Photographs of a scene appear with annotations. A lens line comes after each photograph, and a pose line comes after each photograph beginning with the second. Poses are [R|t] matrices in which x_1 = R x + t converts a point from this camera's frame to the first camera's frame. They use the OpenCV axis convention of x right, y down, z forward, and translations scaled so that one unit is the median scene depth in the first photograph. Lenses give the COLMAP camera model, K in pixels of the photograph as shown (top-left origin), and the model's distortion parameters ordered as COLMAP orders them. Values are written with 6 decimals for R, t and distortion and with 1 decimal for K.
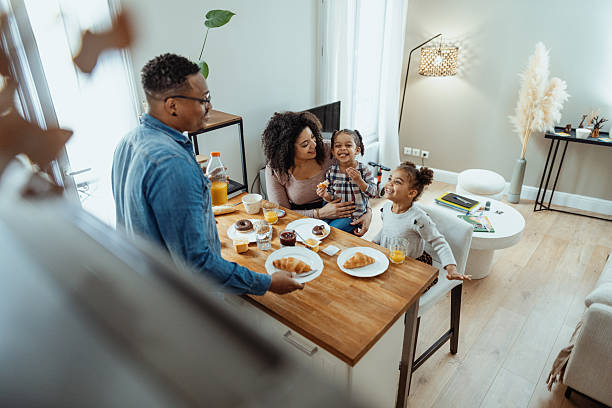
lens RADIAL K [[418.1, 0, 303.7], [0, 418.1, 204.3], [0, 0, 1]] dist [-0.003242, 0.006008]
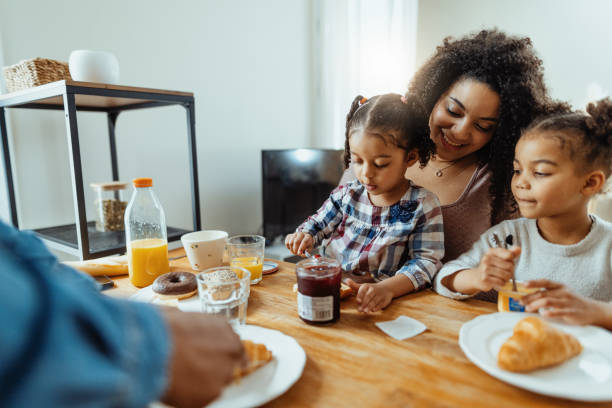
lens RADIAL K [[418.1, 0, 303.7], [0, 418.1, 204.3], [0, 0, 1]] dist [-0.003242, 0.006008]
pose [[0.998150, -0.021313, 0.056938, -0.037511], [0.038678, 0.945186, -0.324235, 0.093738], [-0.046906, 0.325837, 0.944262, 0.499790]]
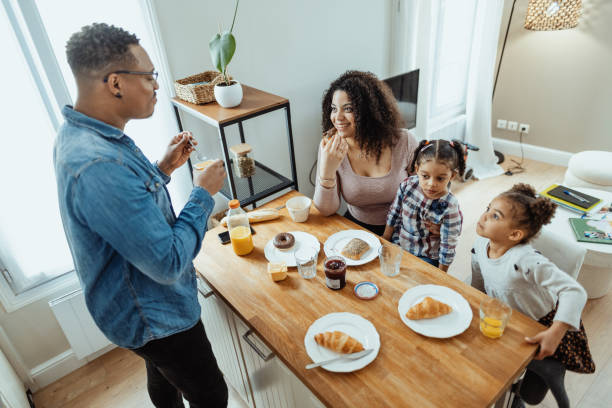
lens RADIAL K [[414.3, 0, 306.0], [0, 414.3, 204.0], [0, 0, 1]] dist [0.010572, 0.007055]
pose [[0.984123, 0.031620, -0.174649, 0.027139], [-0.014782, 0.995186, 0.096879, -0.080663], [0.176872, -0.092759, 0.979853, 0.194715]]
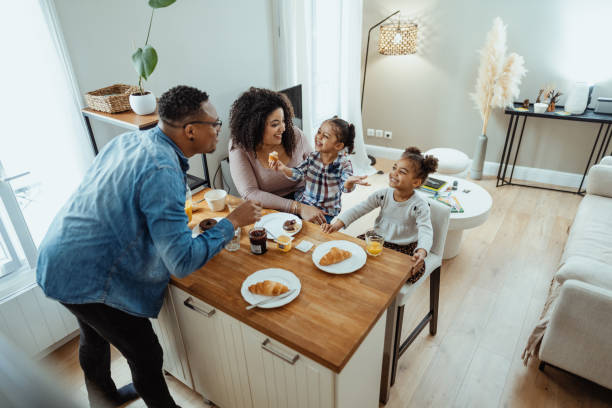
lens RADIAL K [[418.1, 0, 303.7], [0, 418.1, 204.3], [0, 0, 1]] dist [-0.003242, 0.006008]
pose [[0.994195, -0.061235, 0.088472, -0.010972], [0.057608, 0.997413, 0.042985, -0.019013], [-0.090875, -0.037639, 0.995151, 0.050948]]
